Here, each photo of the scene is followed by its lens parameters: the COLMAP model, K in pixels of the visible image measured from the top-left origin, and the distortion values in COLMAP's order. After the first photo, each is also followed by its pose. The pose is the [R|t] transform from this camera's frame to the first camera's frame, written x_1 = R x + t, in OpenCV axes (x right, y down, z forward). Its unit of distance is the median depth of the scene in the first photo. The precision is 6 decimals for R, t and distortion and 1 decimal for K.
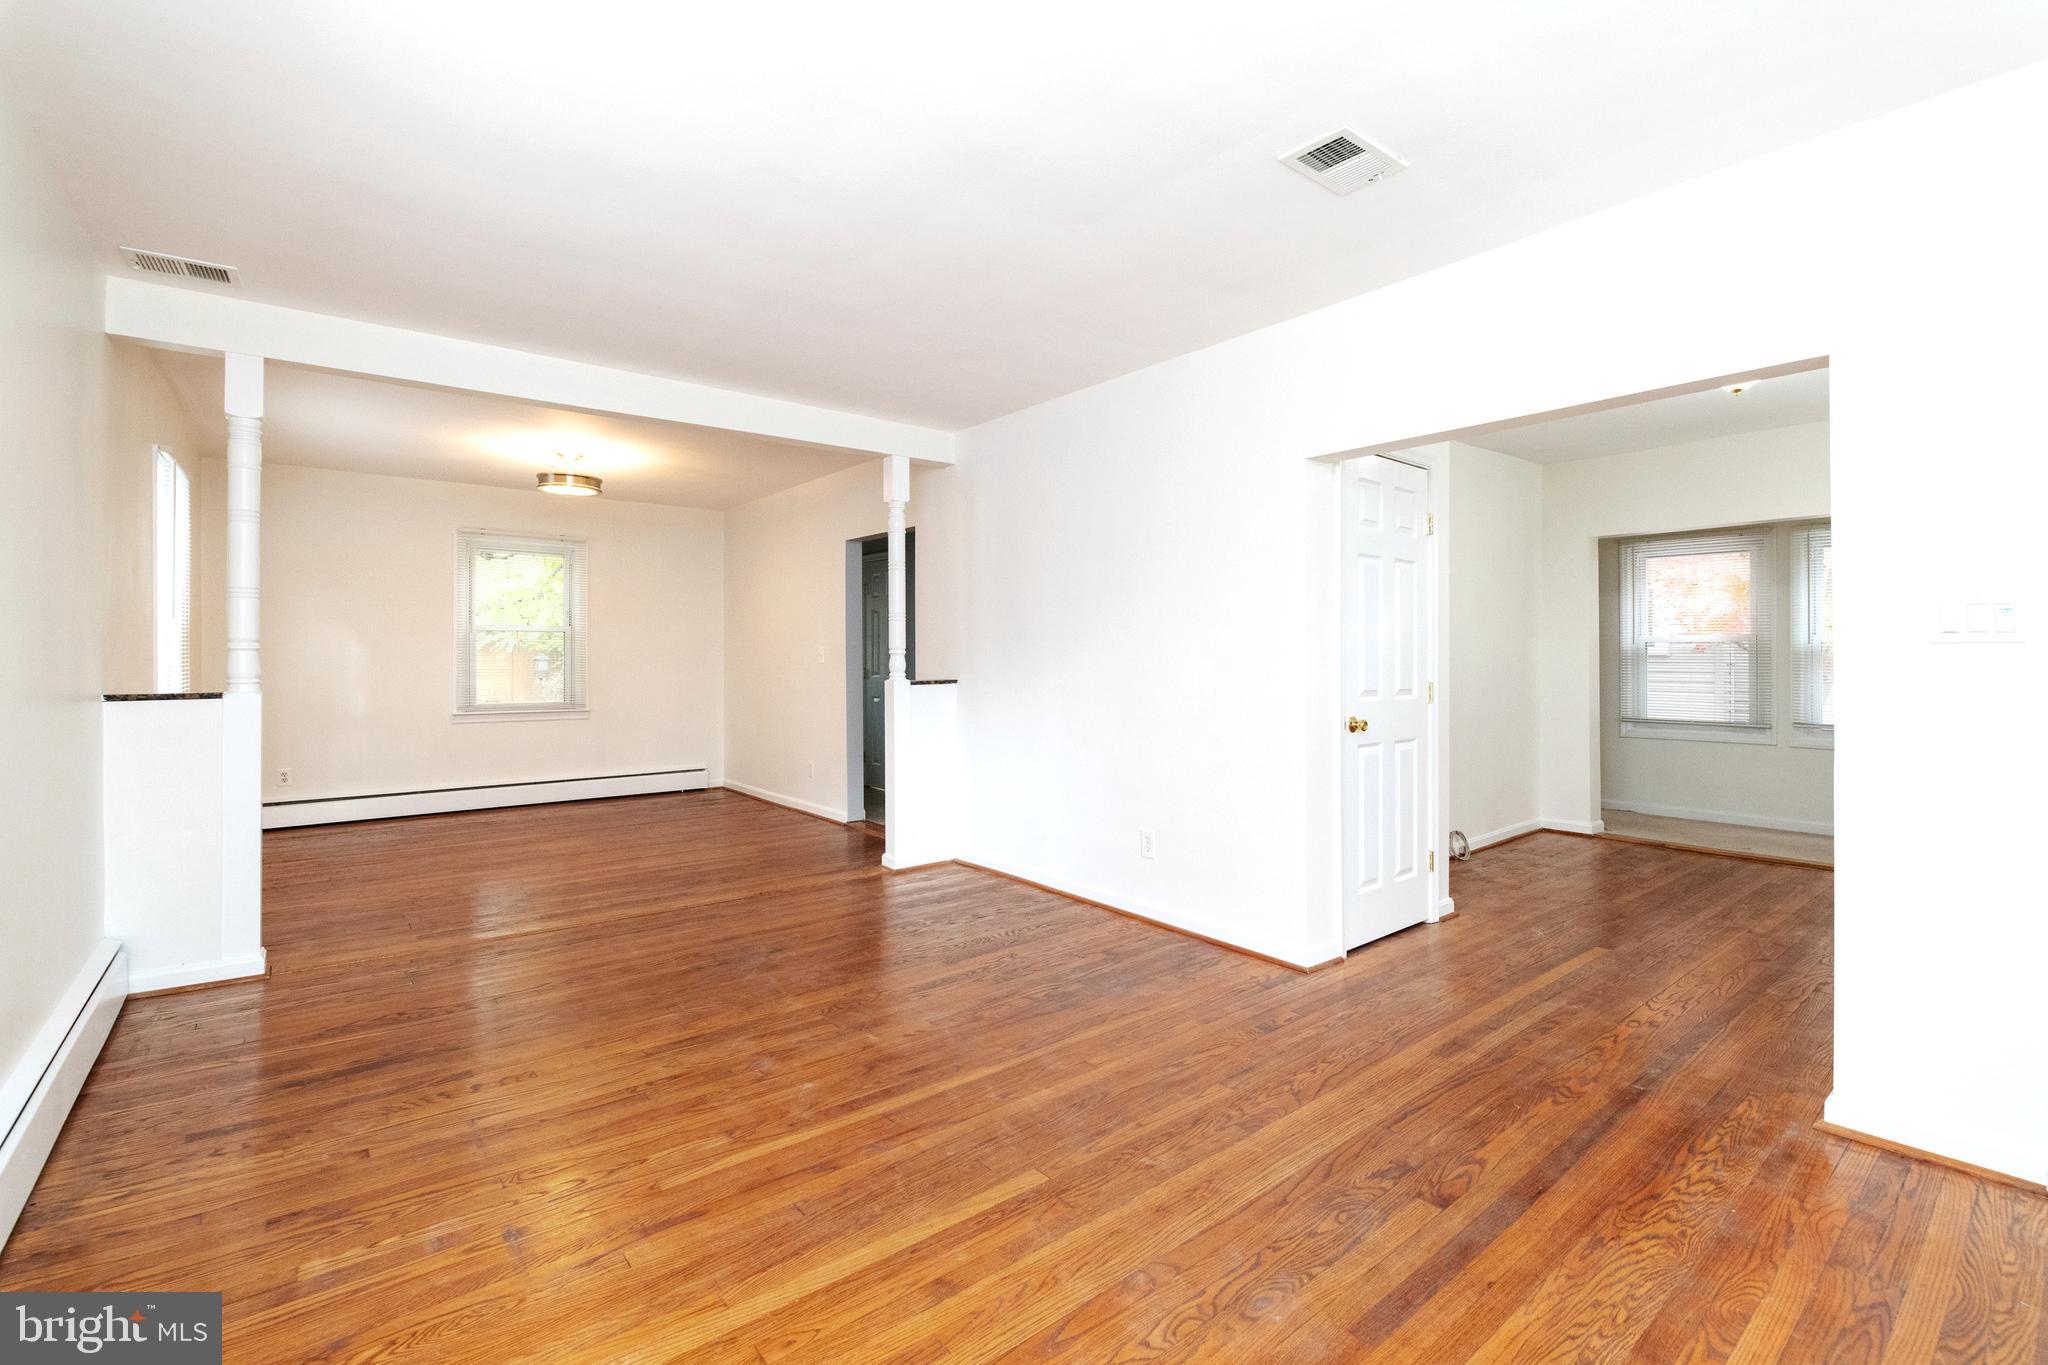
lens RADIAL K [[899.6, 0, 1043.8], [0, 899.6, 680.2], [0, 0, 1]] dist [0.014349, -0.030674]
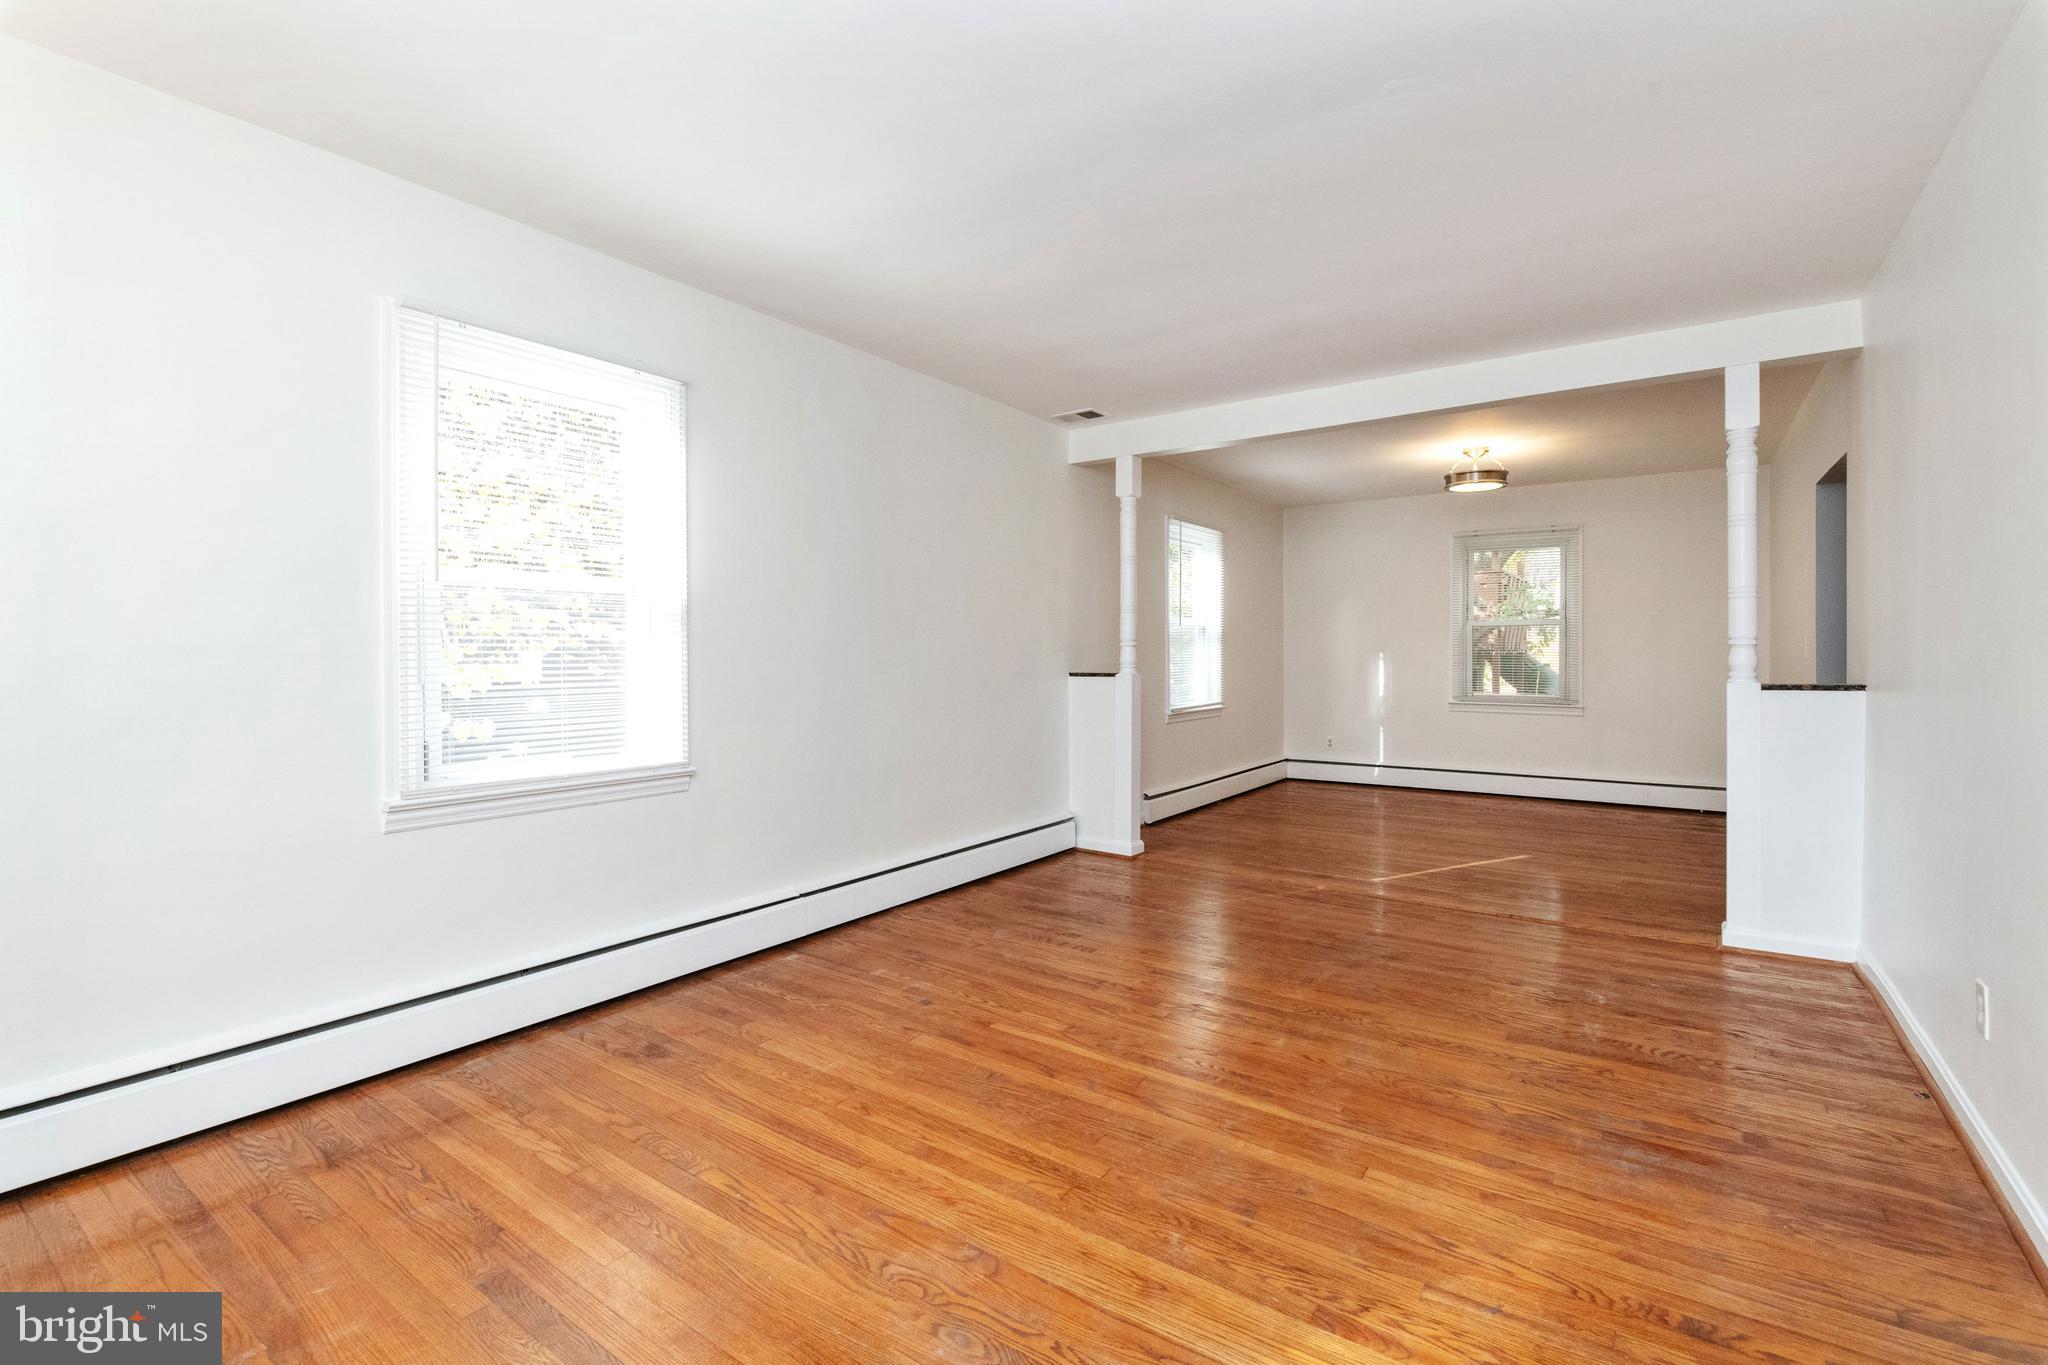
lens RADIAL K [[905.7, 0, 1014.7], [0, 905.7, 658.6], [0, 0, 1]] dist [-0.003483, -0.000456]
pose [[0.260887, 0.007685, -0.965339, 0.852926], [-0.023104, 0.999732, 0.001715, -0.014591], [0.965093, 0.021856, 0.260995, 0.582257]]
